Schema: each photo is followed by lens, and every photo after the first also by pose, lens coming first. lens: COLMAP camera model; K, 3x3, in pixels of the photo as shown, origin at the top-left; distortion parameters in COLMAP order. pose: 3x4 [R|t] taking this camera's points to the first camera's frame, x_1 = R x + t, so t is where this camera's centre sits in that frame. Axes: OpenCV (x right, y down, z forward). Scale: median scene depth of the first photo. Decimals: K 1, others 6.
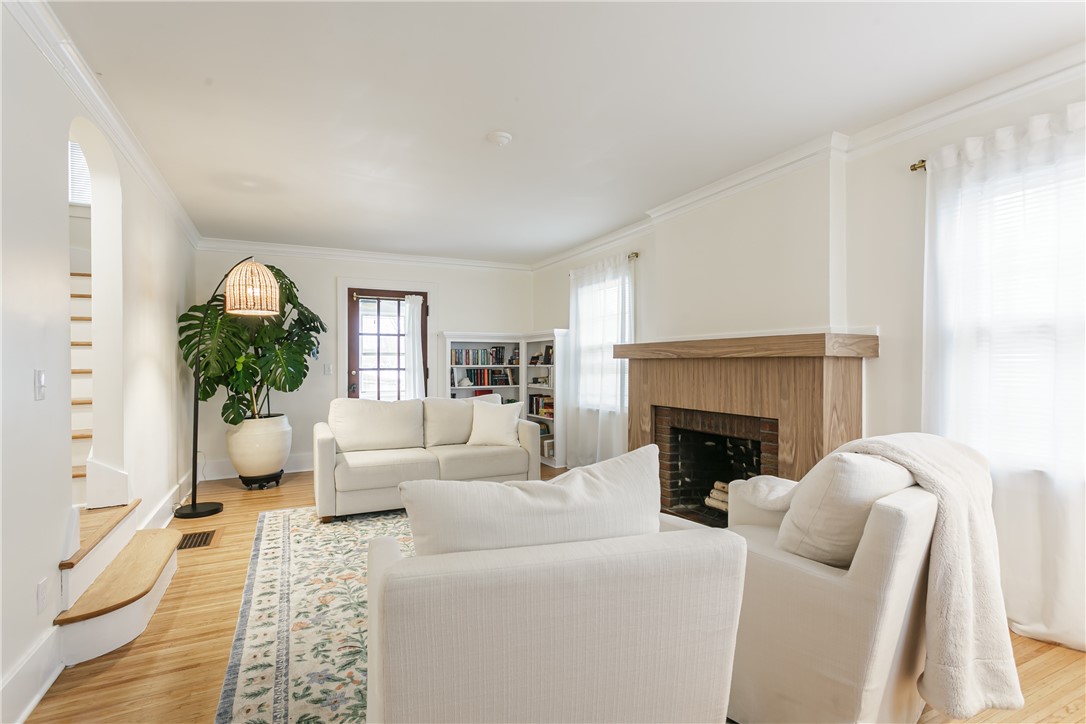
lens RADIAL K [[521.6, 0, 544.0], [0, 521.6, 365.0], [0, 0, 1]] dist [0.004141, 0.001713]
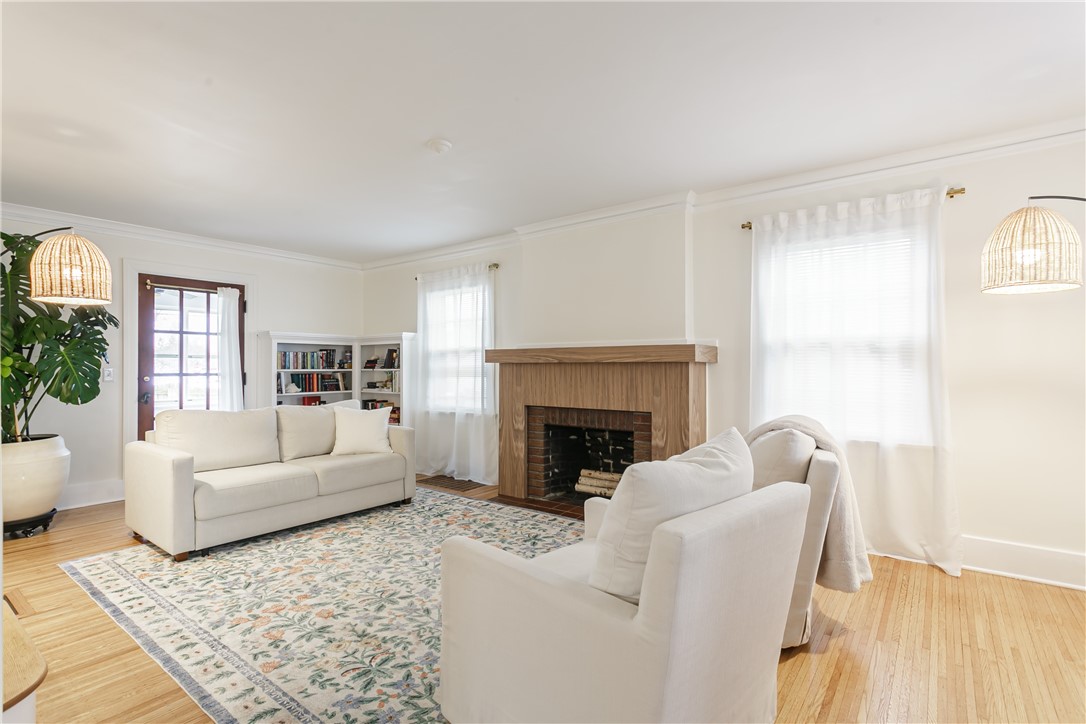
lens RADIAL K [[521.6, 0, 544.0], [0, 521.6, 365.0], [0, 0, 1]] dist [0.004141, 0.001713]
pose [[0.893260, 0.002444, 0.449534, -0.256563], [0.001092, 0.999970, -0.007606, 0.000330], [-0.449539, 0.007285, 0.893231, 0.002705]]
